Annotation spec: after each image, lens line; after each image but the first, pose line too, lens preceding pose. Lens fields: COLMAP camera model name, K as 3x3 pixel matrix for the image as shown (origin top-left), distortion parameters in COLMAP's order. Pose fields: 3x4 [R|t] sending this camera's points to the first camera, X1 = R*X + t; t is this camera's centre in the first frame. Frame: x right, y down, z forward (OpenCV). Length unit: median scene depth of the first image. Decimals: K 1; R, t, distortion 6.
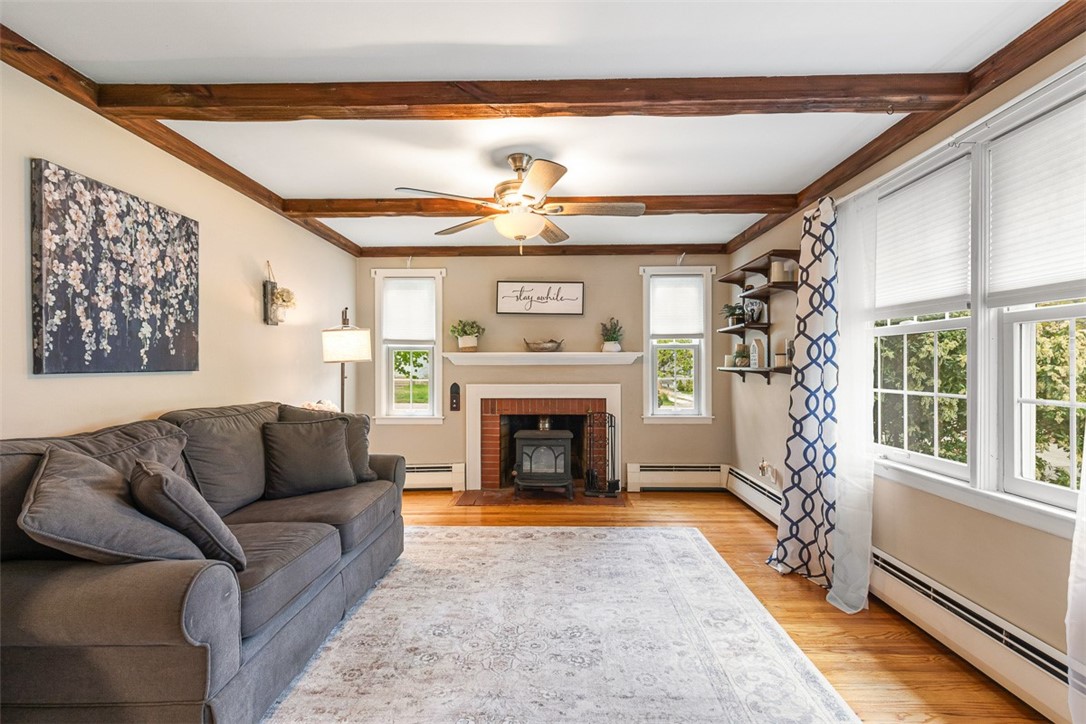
lens RADIAL K [[487.0, 0, 544.2], [0, 487.0, 366.7], [0, 0, 1]] dist [0.008265, -0.001218]
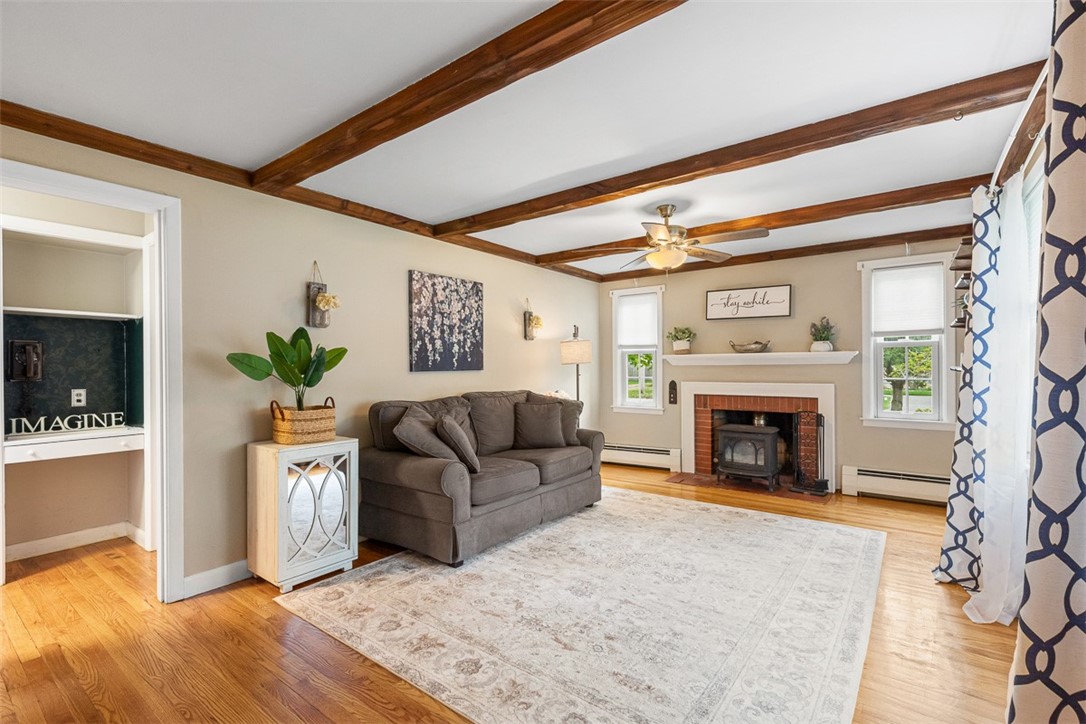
lens RADIAL K [[487.0, 0, 544.2], [0, 487.0, 366.7], [0, 0, 1]] dist [0.008265, -0.001218]
pose [[0.812351, -0.003224, -0.583159, 0.385011], [0.004167, 0.999991, 0.000276, -0.002755], [0.583153, -0.002654, 0.812358, -0.217746]]
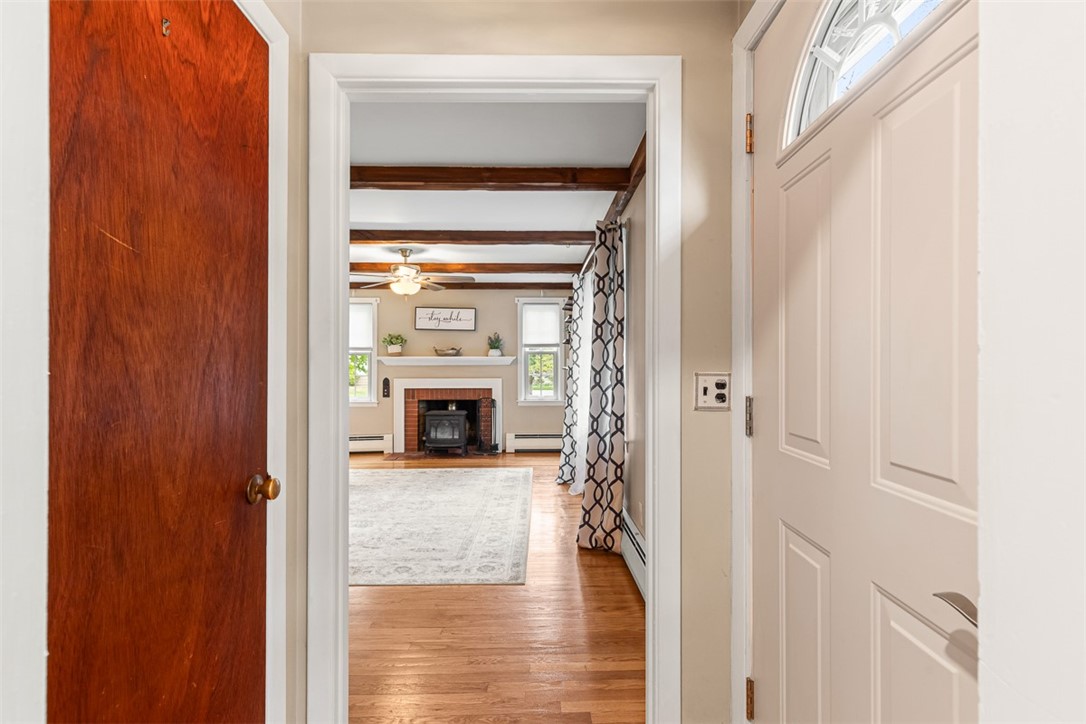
lens RADIAL K [[501.4, 0, 543.0], [0, 501.4, 362.0], [0, 0, 1]] dist [0.011049, -0.000252]
pose [[0.999166, 0.001159, 0.040819, 0.328208], [-0.000802, 0.999961, -0.008757, -0.000529], [-0.040827, 0.008717, 0.999128, -0.743828]]
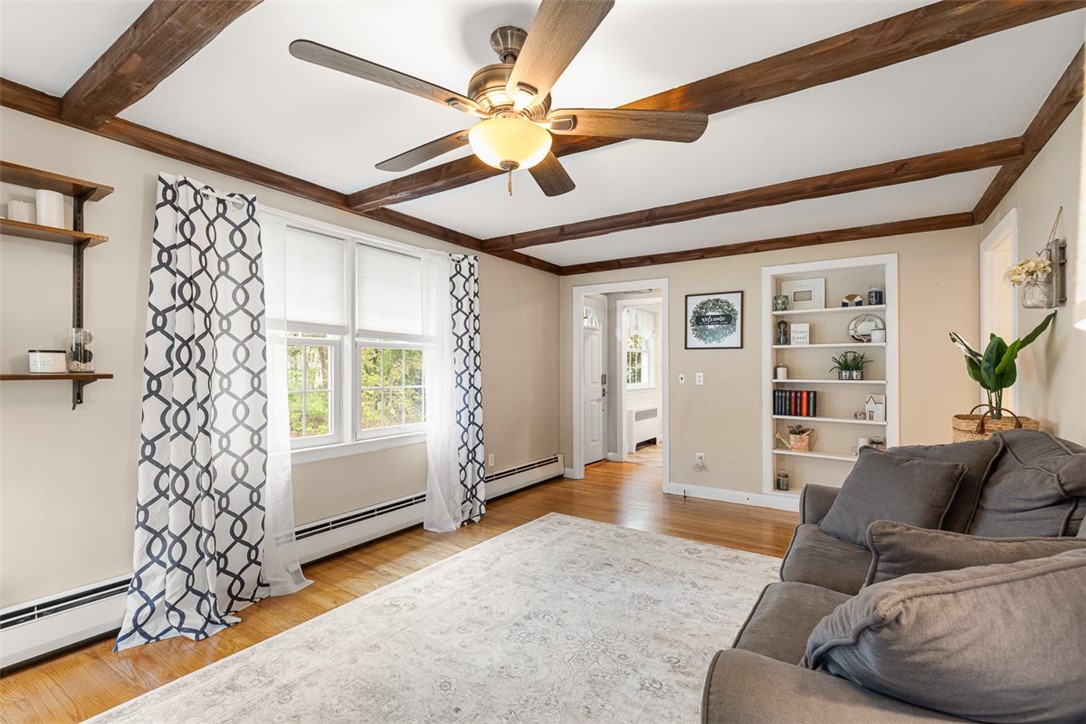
lens RADIAL K [[485.6, 0, 548.1], [0, 485.6, 365.4], [0, 0, 1]] dist [0.000887, -0.000314]
pose [[-0.849529, 0.006754, 0.527498, -0.363109], [0.002791, 0.999962, -0.008309, -0.001831], [-0.527534, -0.005586, -0.849515, 1.304862]]
